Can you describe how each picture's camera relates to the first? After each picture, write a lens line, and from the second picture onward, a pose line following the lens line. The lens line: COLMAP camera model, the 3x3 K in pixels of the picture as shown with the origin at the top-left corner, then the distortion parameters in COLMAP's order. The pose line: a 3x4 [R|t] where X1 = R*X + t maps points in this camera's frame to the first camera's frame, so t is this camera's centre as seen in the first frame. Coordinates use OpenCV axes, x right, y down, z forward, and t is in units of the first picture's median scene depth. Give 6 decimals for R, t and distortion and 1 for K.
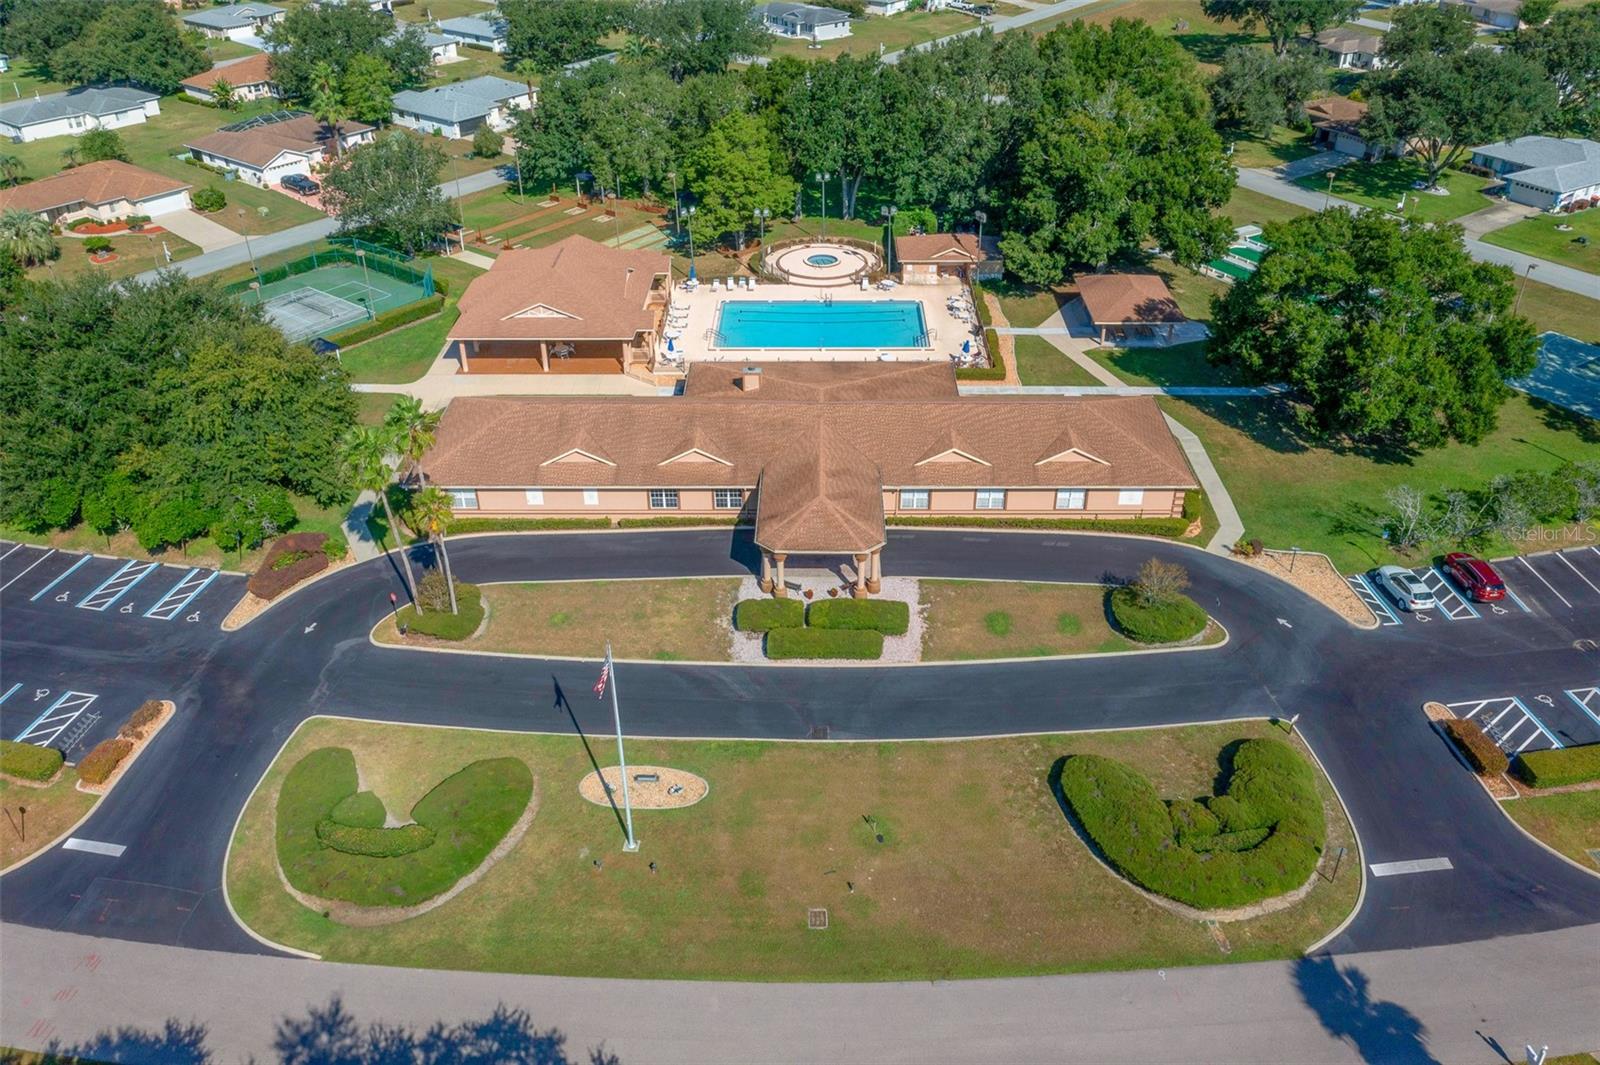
lens RADIAL K [[1269.6, 0, 789.8], [0, 1269.6, 535.3], [0, 0, 1]] dist [-0.005301, -0.004855]
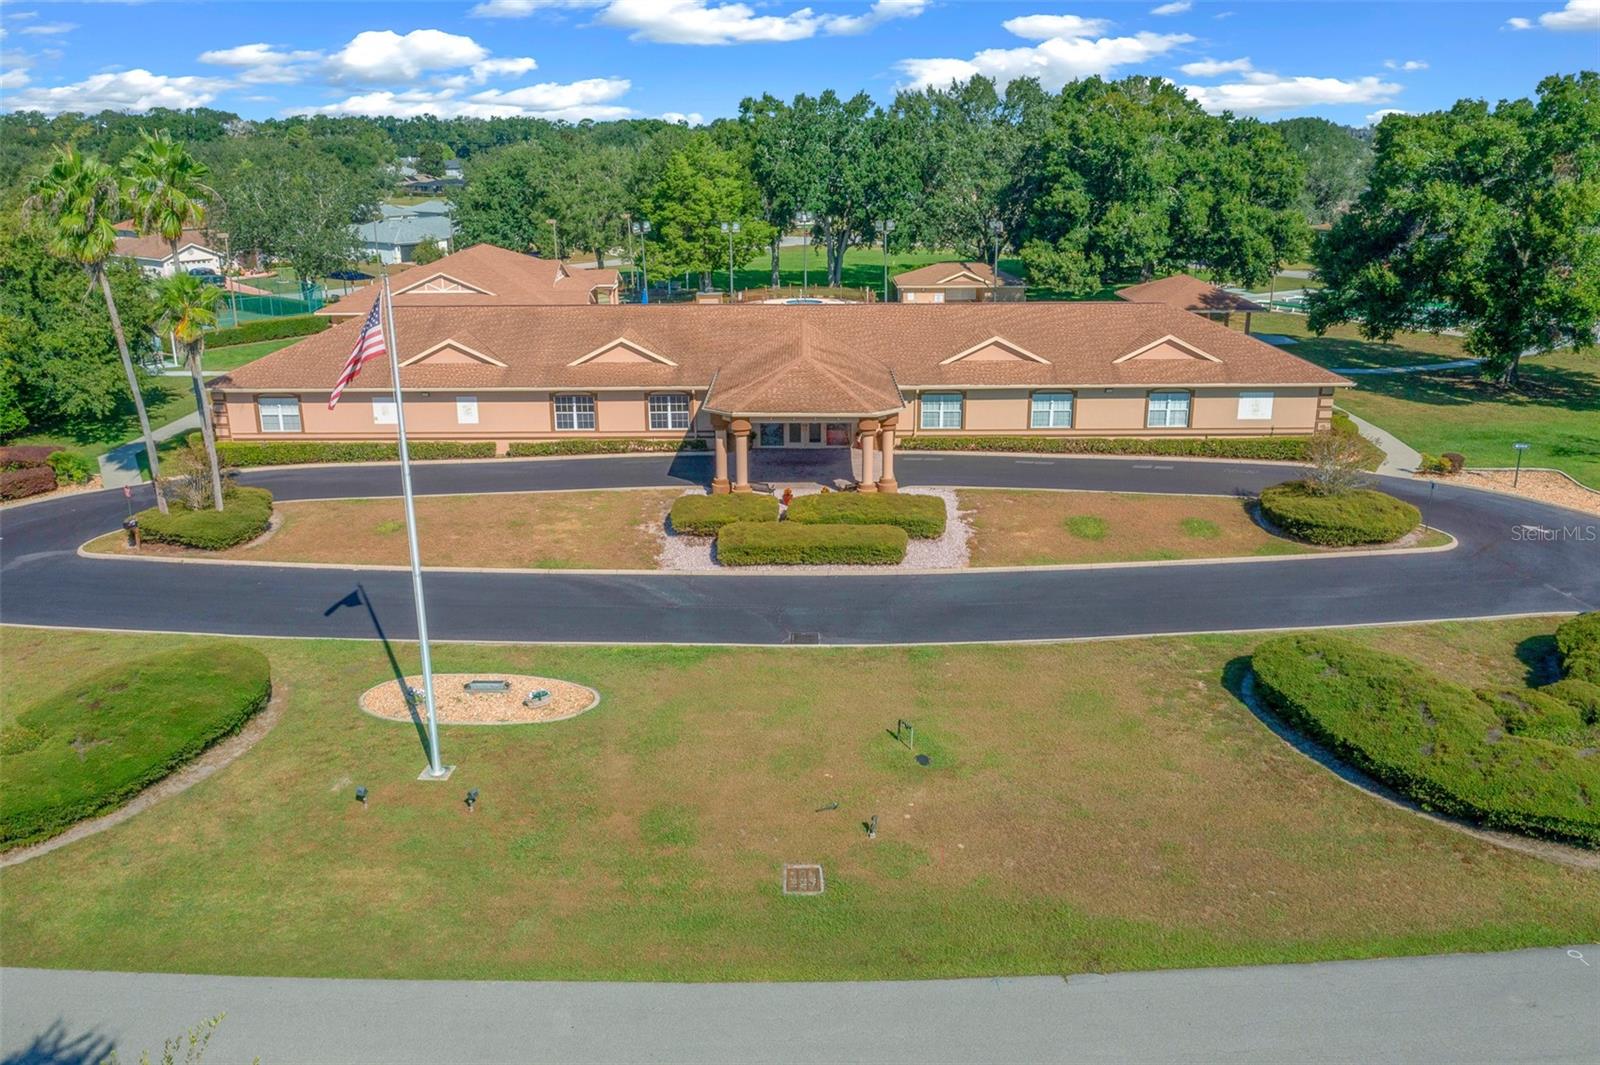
lens RADIAL K [[1269.6, 0, 789.8], [0, 1269.6, 535.3], [0, 0, 1]] dist [-0.005301, -0.004855]
pose [[0.999913, -0.000813, 0.013176, 0.008090], [0.004082, 0.968238, -0.249995, 0.216945], [-0.012554, 0.250027, 0.968157, 0.372224]]
